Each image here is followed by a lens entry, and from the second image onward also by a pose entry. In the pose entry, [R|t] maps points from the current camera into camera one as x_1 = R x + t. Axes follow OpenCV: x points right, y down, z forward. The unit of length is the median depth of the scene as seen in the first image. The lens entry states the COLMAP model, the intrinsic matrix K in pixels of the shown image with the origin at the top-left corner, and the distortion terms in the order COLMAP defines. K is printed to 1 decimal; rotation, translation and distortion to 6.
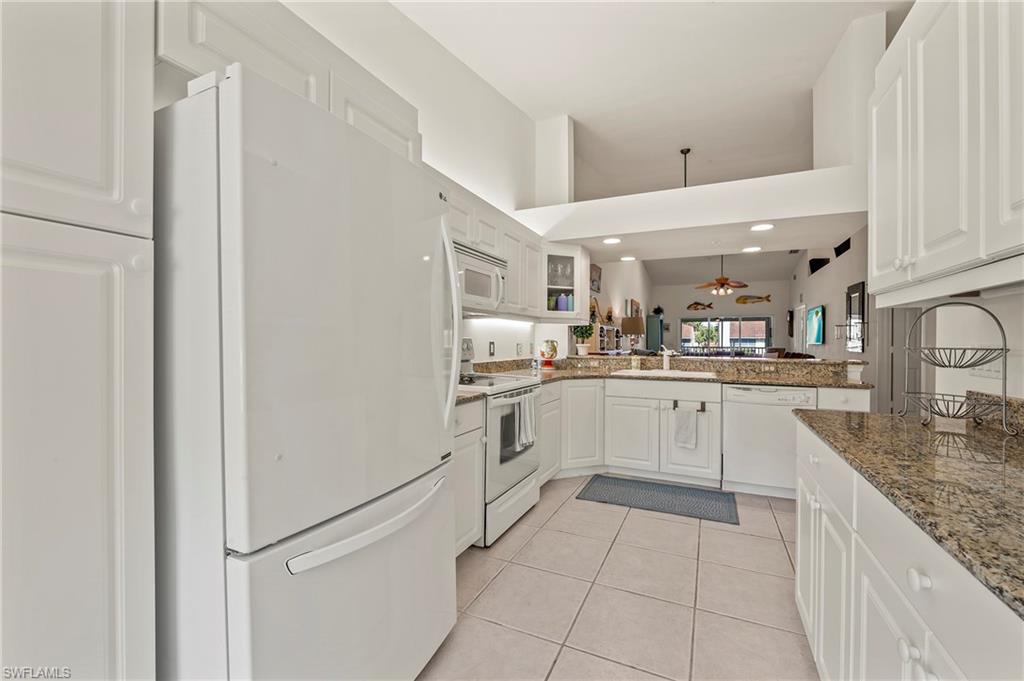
lens RADIAL K [[425.1, 0, 512.0], [0, 425.1, 340.5], [0, 0, 1]] dist [0.000270, 0.000016]
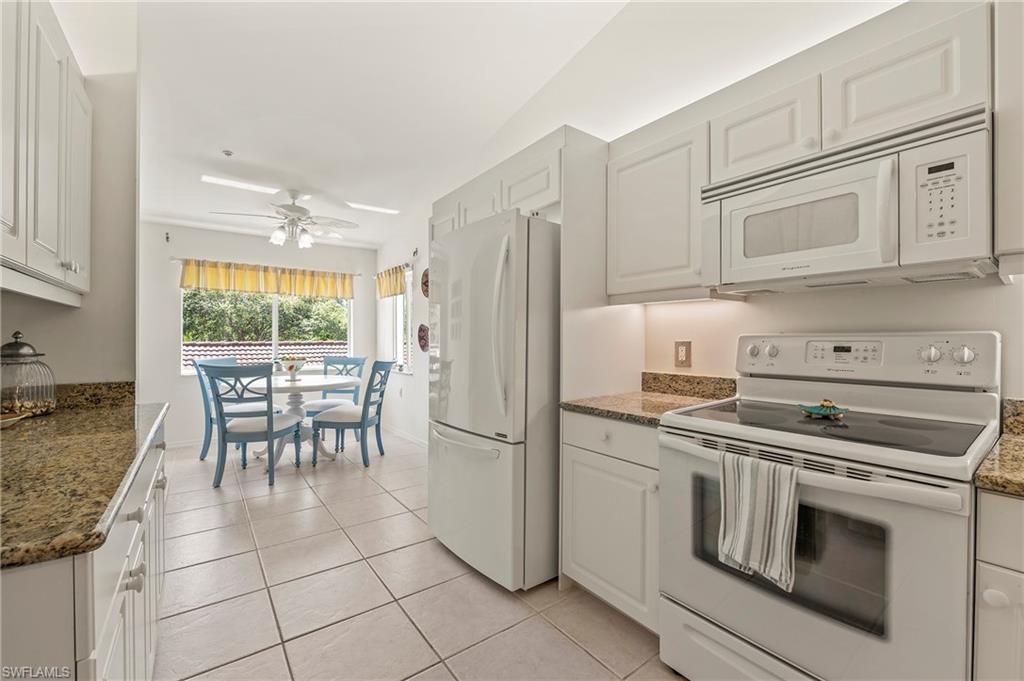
lens RADIAL K [[425.1, 0, 512.0], [0, 425.1, 340.5], [0, 0, 1]] dist [0.000270, 0.000016]
pose [[-0.478856, -0.003561, -0.877886, 0.600283], [-0.006686, 0.999978, -0.000409, 0.002757], [0.877868, 0.005674, -0.478869, 1.083563]]
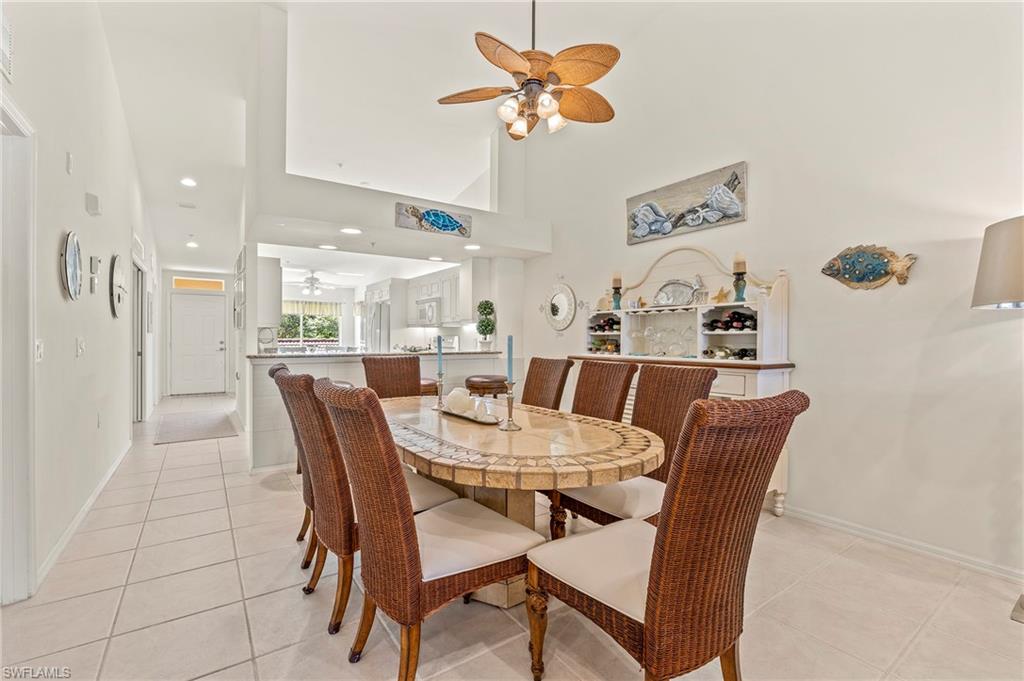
lens RADIAL K [[459.0, 0, 512.0], [0, 459.0, 340.5], [0, 0, 1]] dist [0.000292, 0.000004]
pose [[-0.508144, -0.000697, -0.861272, 1.854096], [-0.008218, 0.999958, 0.004040, 0.001750], [0.861233, 0.009131, -0.508128, 2.728954]]
